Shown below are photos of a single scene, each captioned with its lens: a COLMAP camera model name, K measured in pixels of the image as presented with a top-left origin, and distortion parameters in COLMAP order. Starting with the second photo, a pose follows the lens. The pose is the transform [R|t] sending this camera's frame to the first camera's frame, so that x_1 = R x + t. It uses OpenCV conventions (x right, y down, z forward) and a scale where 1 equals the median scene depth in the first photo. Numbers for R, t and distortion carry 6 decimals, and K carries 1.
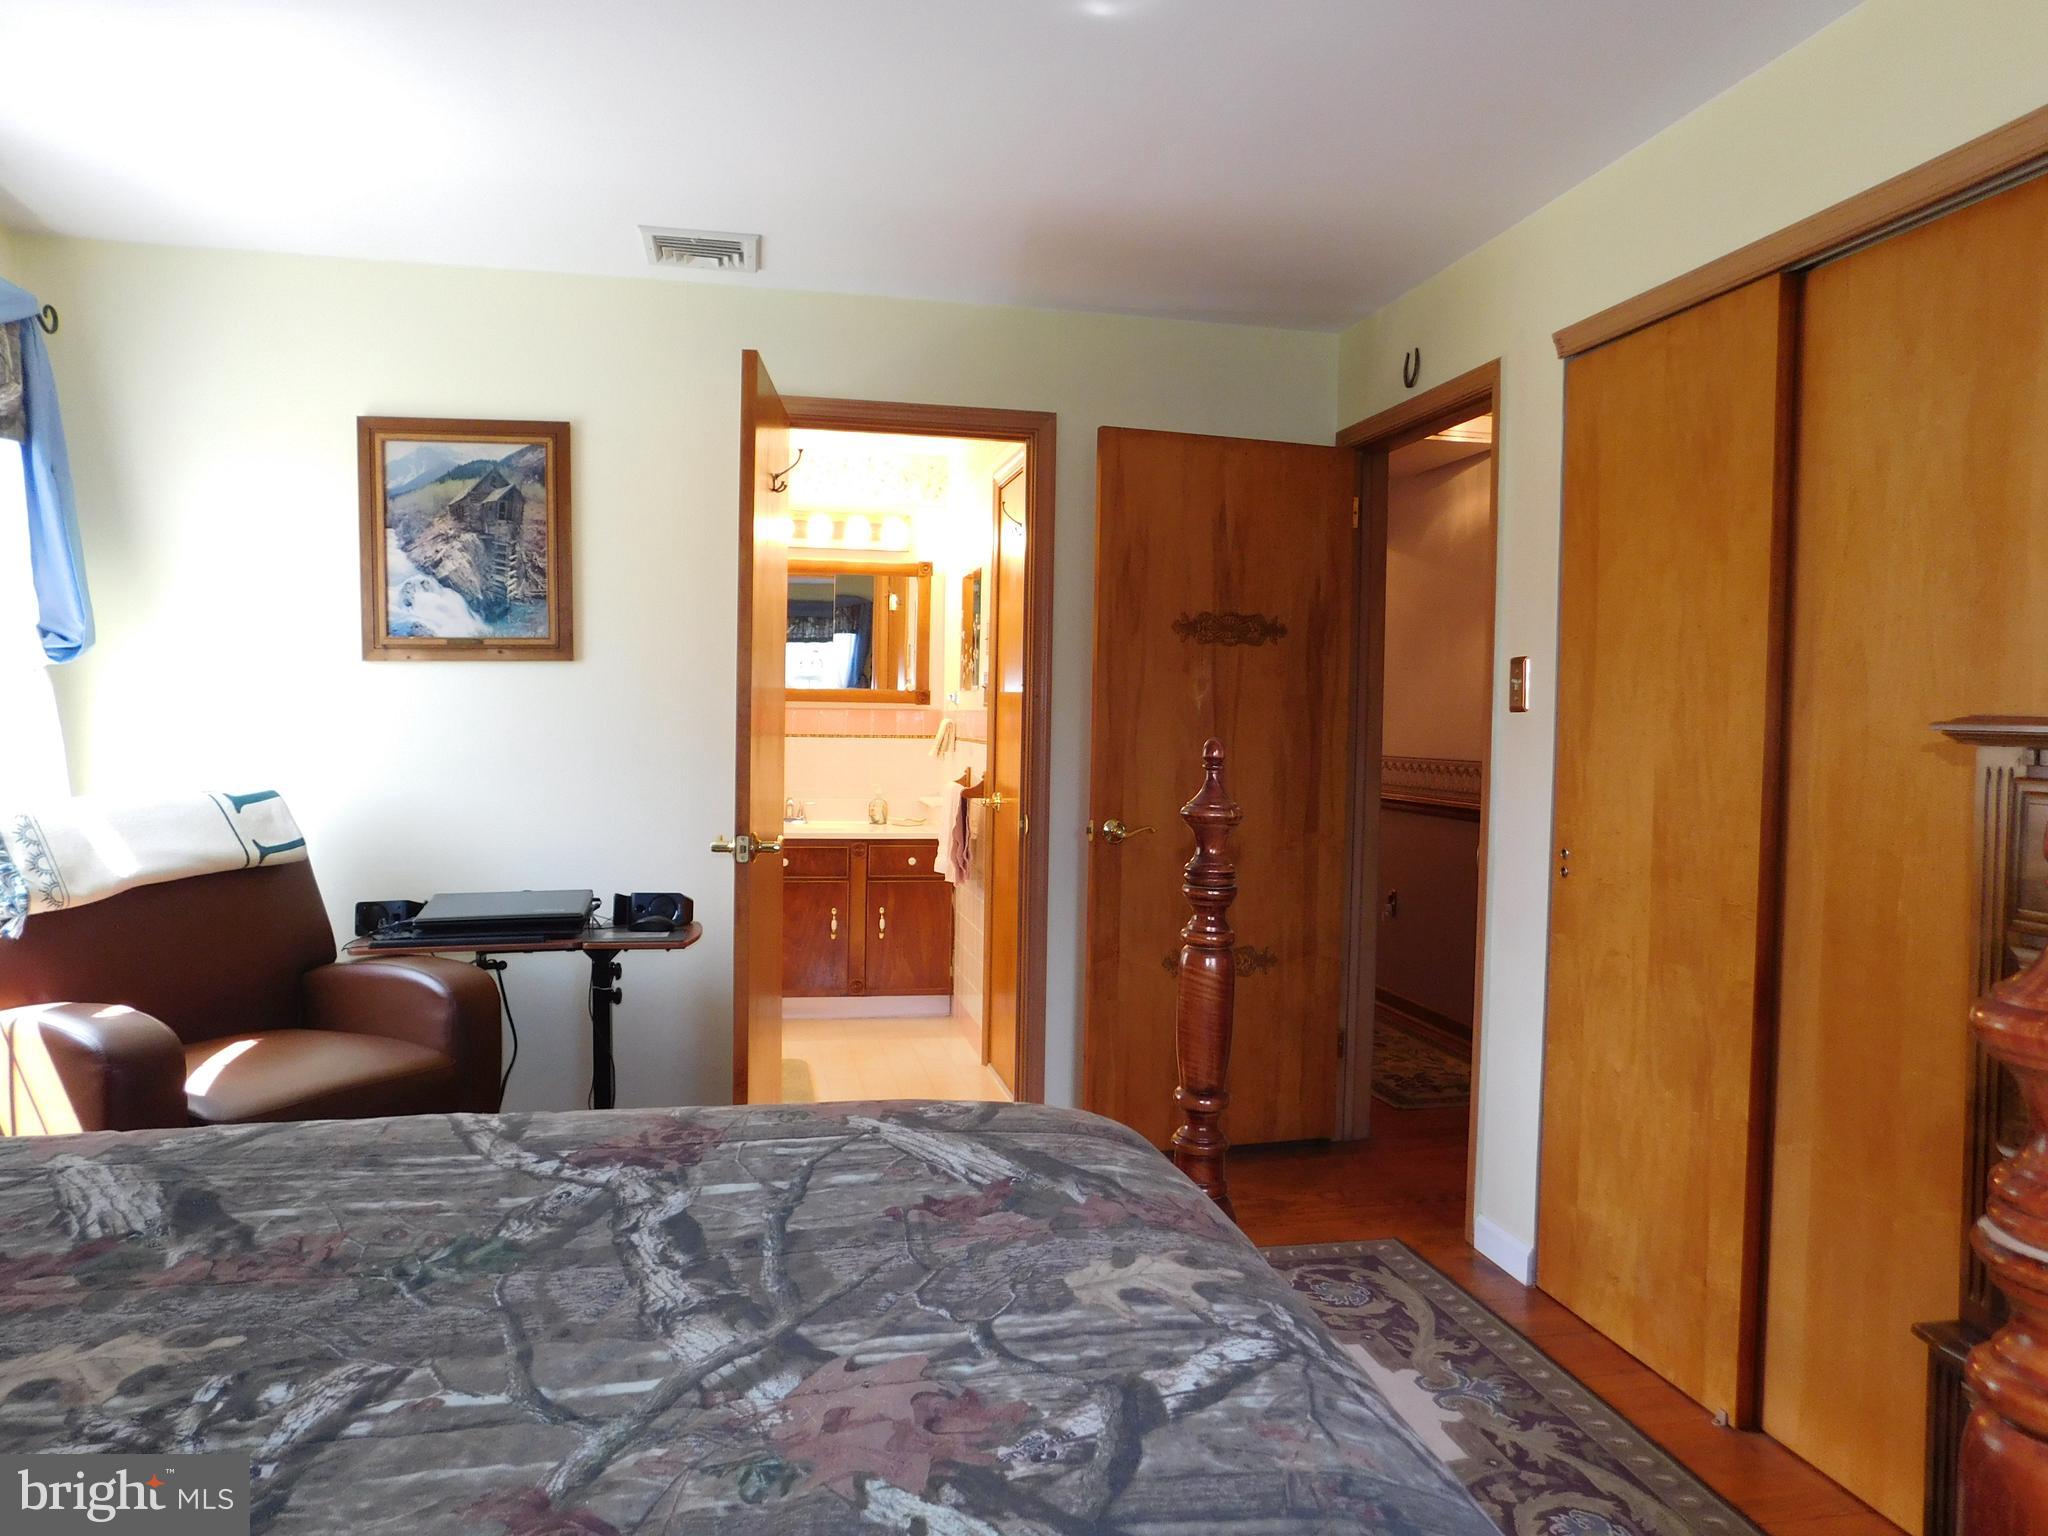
lens RADIAL K [[1349.1, 0, 1024.0], [0, 1349.1, 768.0], [0, 0, 1]] dist [-0.082841, 0.070180]
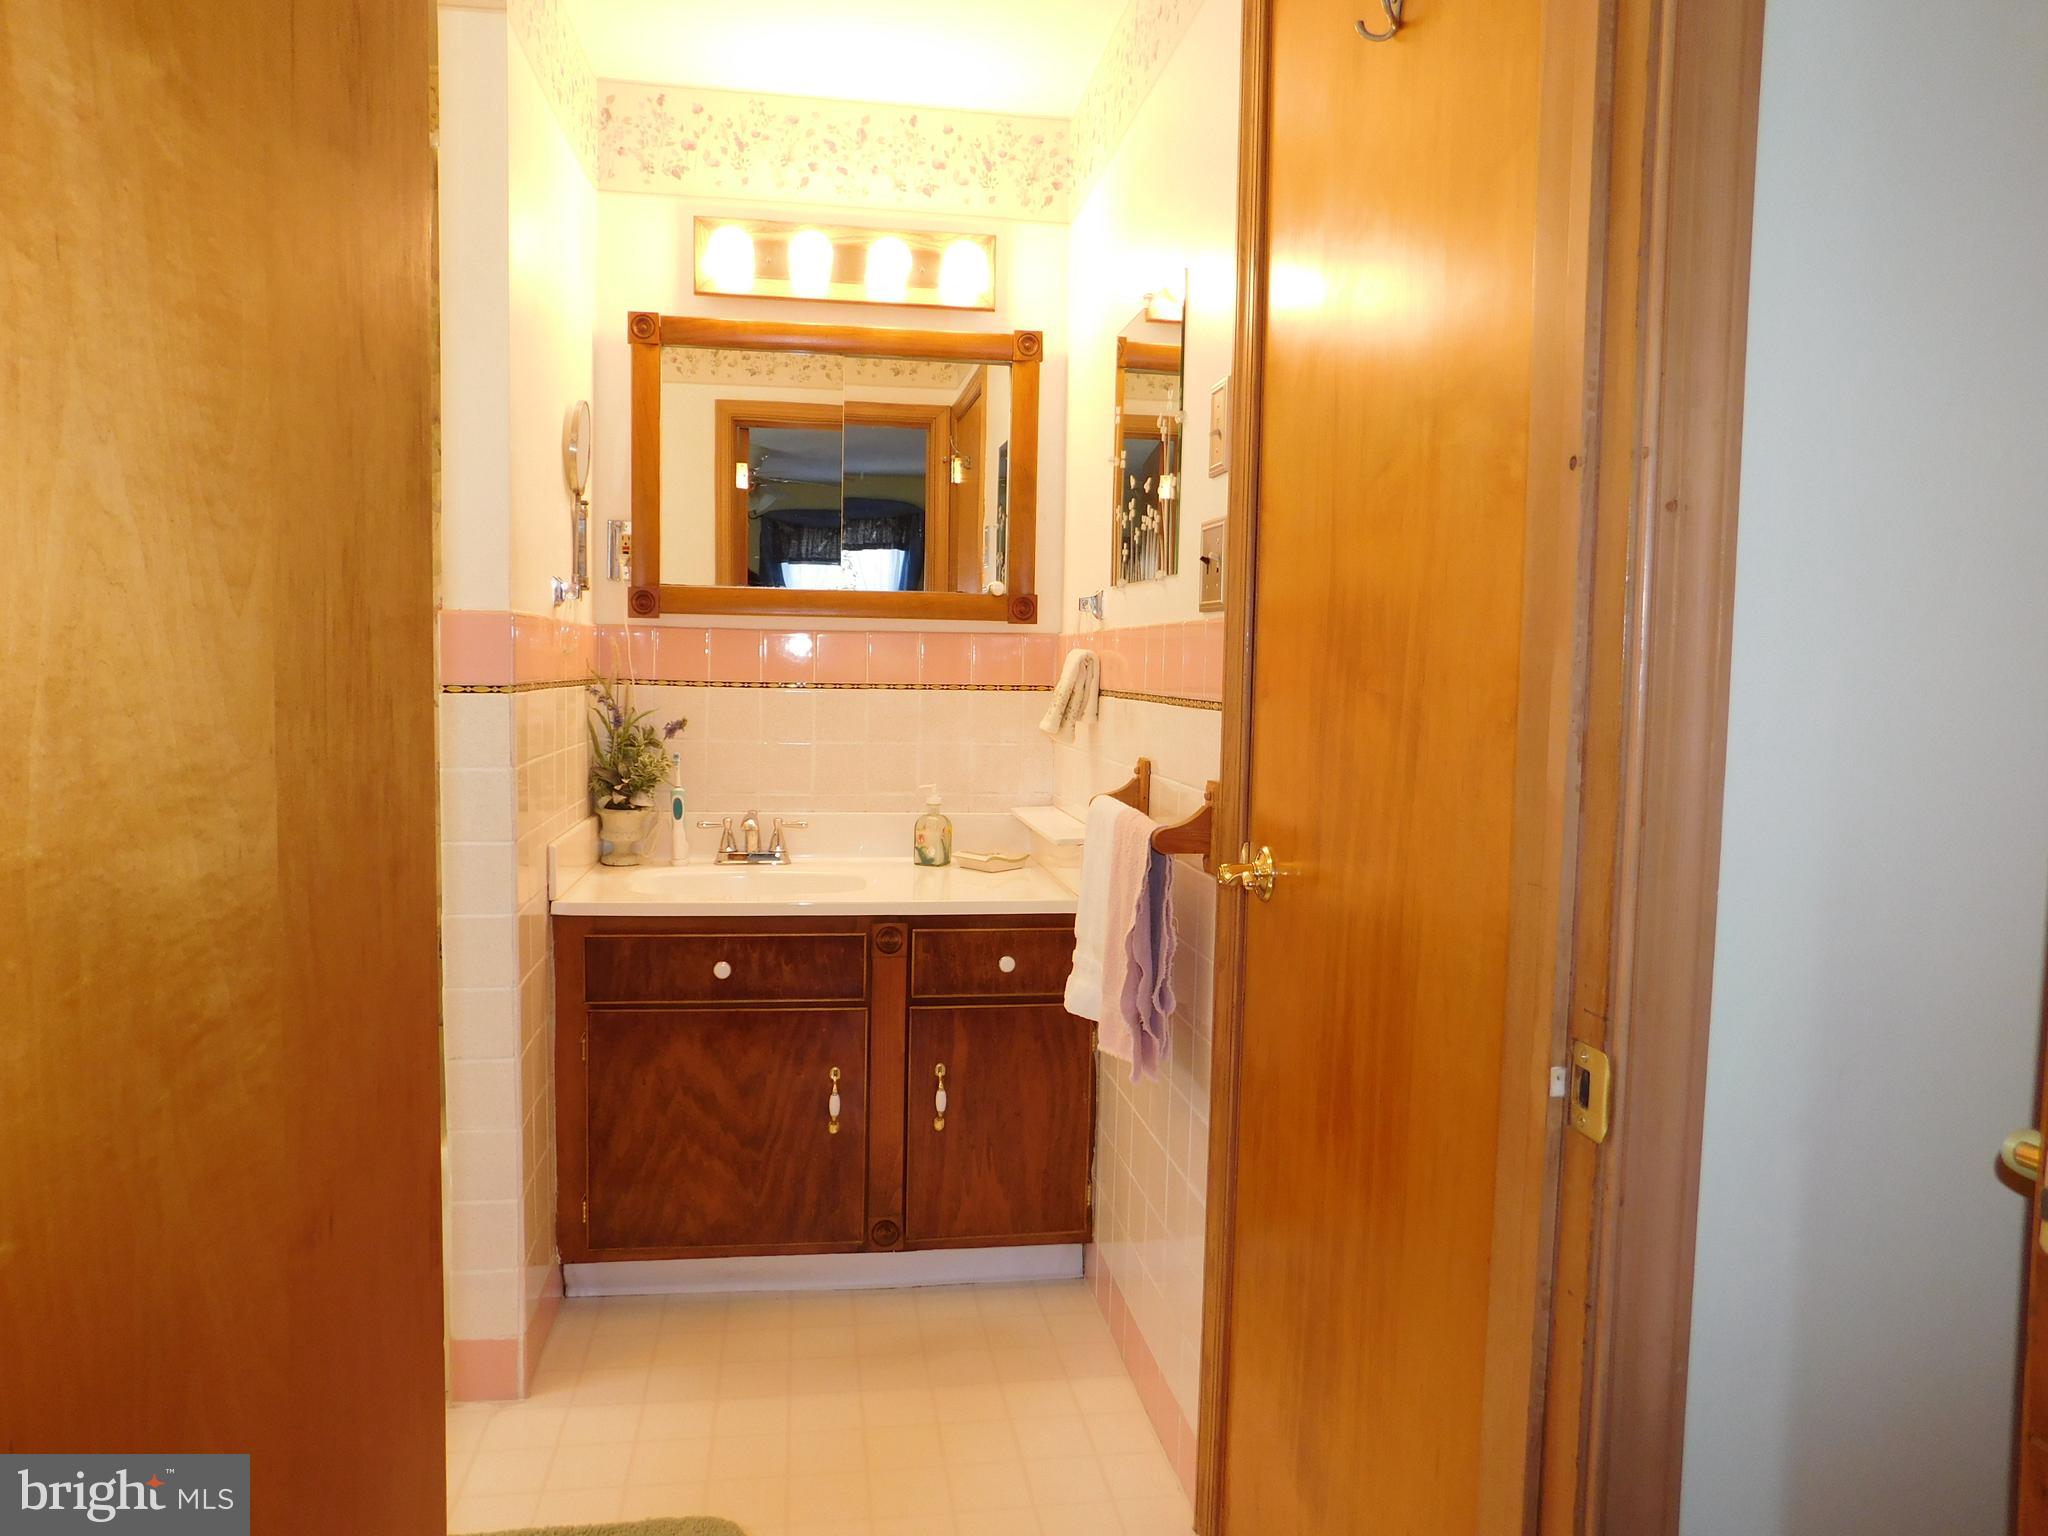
lens RADIAL K [[1349.1, 0, 1024.0], [0, 1349.1, 768.0], [0, 0, 1]] dist [-0.082841, 0.070180]
pose [[0.999110, 0.002371, -0.042122, -0.064124], [-0.000748, 0.999259, 0.038485, -0.015457], [0.042182, -0.038419, 0.998371, 0.605958]]
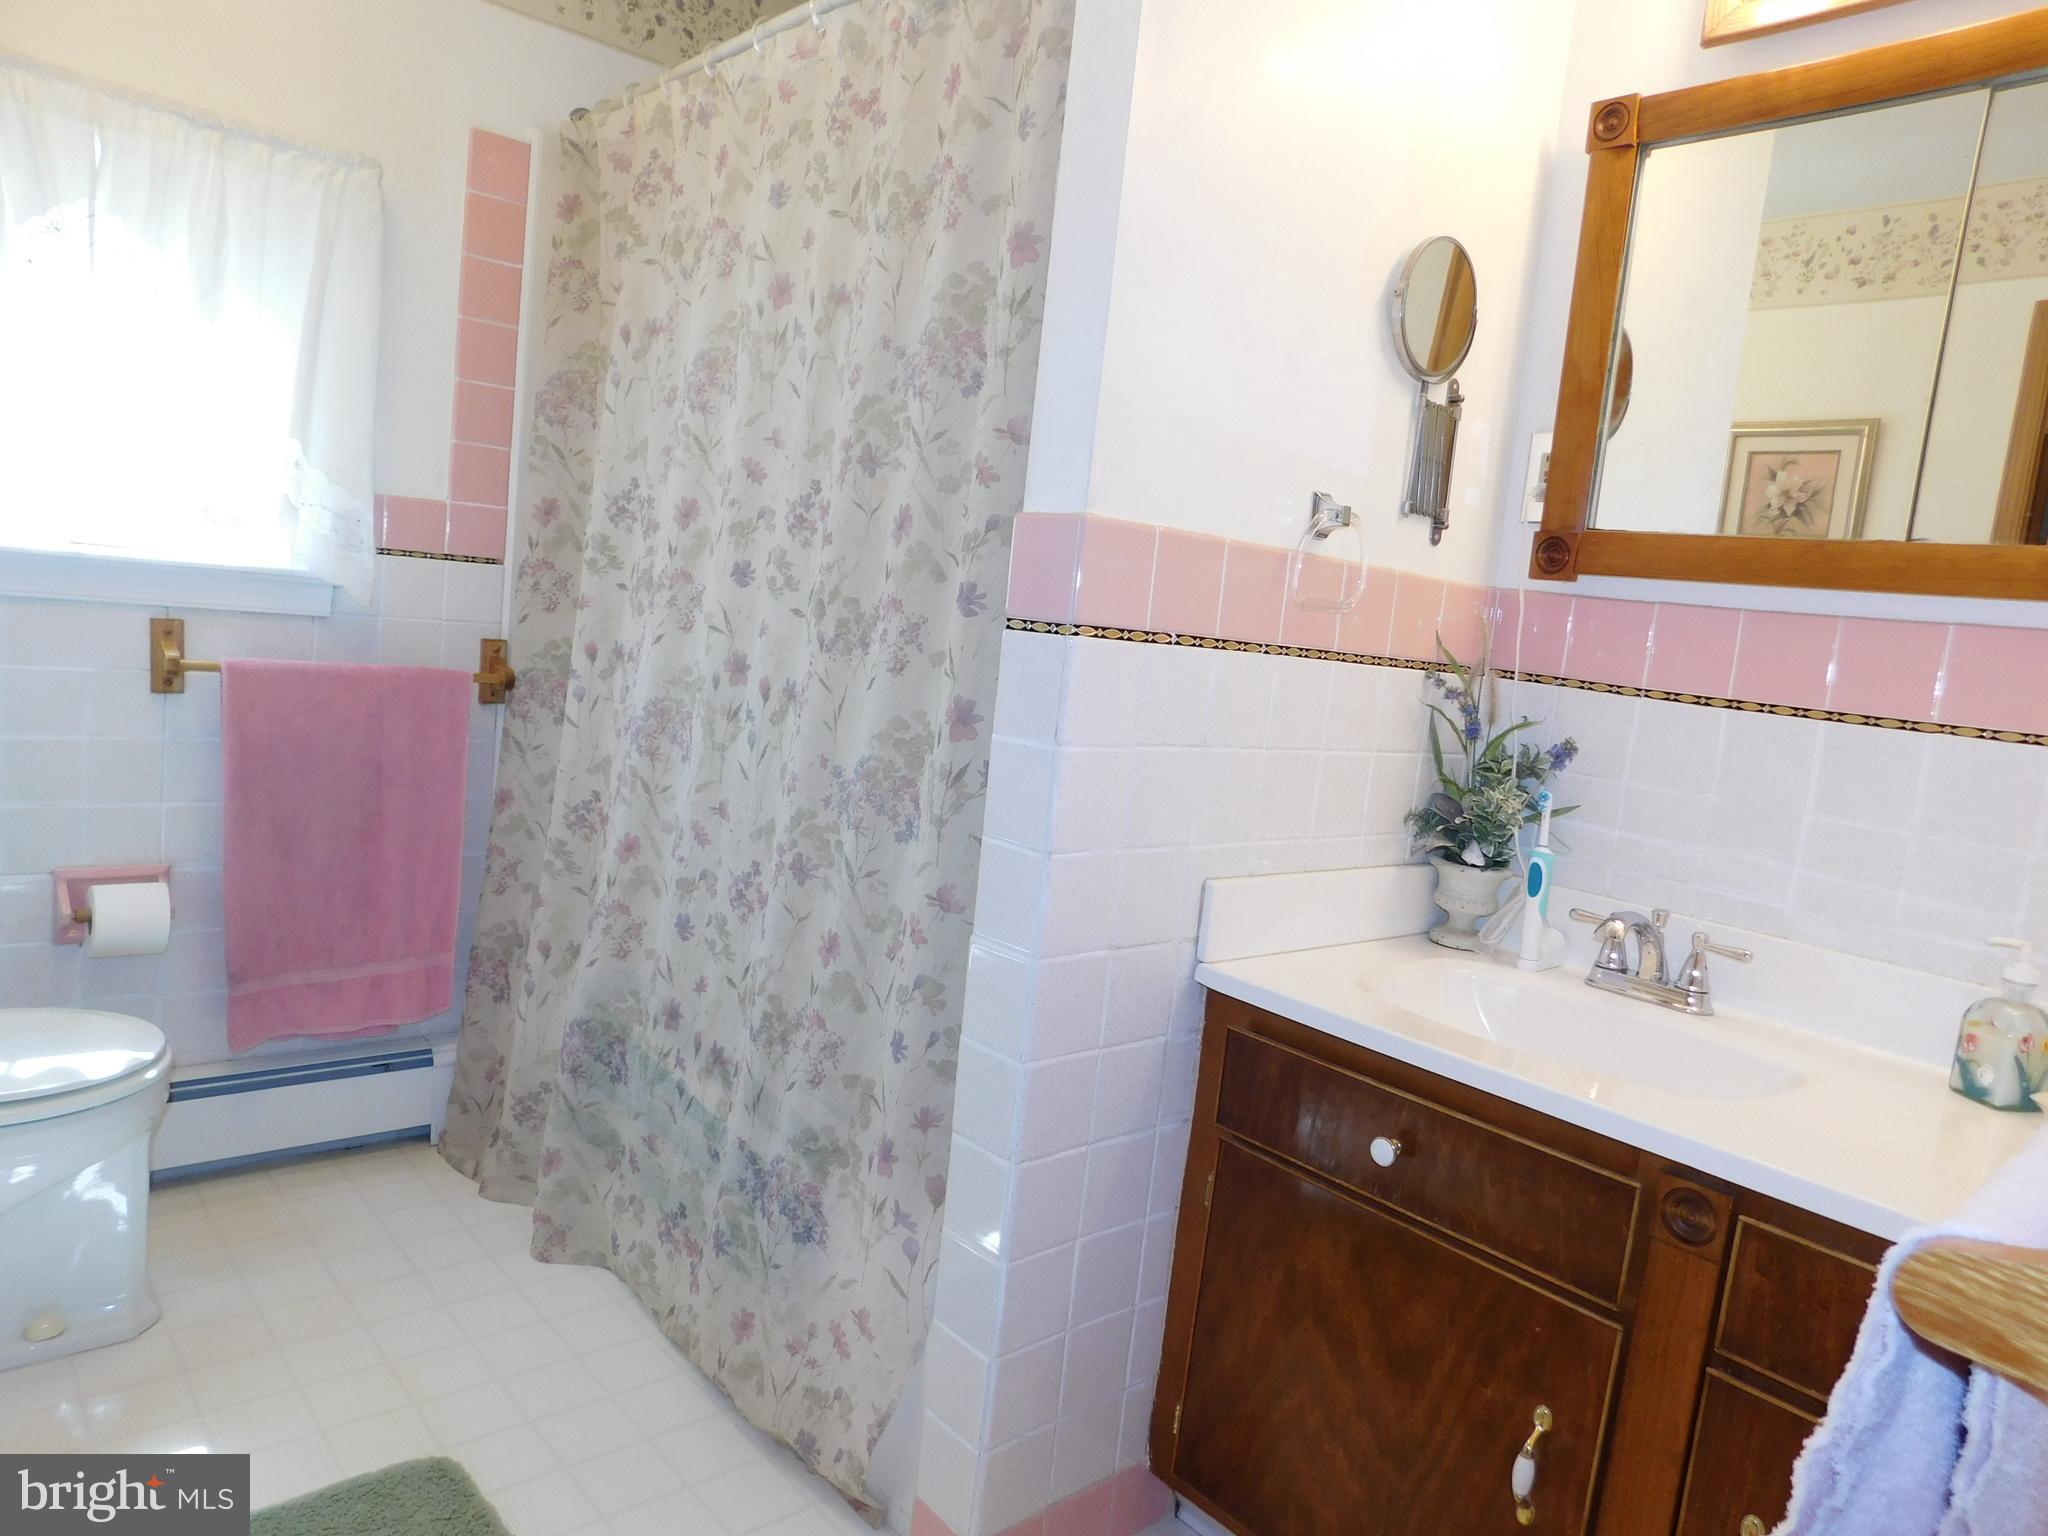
lens RADIAL K [[1349.1, 0, 1024.0], [0, 1349.1, 768.0], [0, 0, 1]] dist [-0.082841, 0.070180]
pose [[0.495374, 0.136725, -0.857853, 0.000015], [-0.122970, 0.988628, 0.086558, -0.019990], [0.859932, 0.062612, 0.506554, 0.865508]]
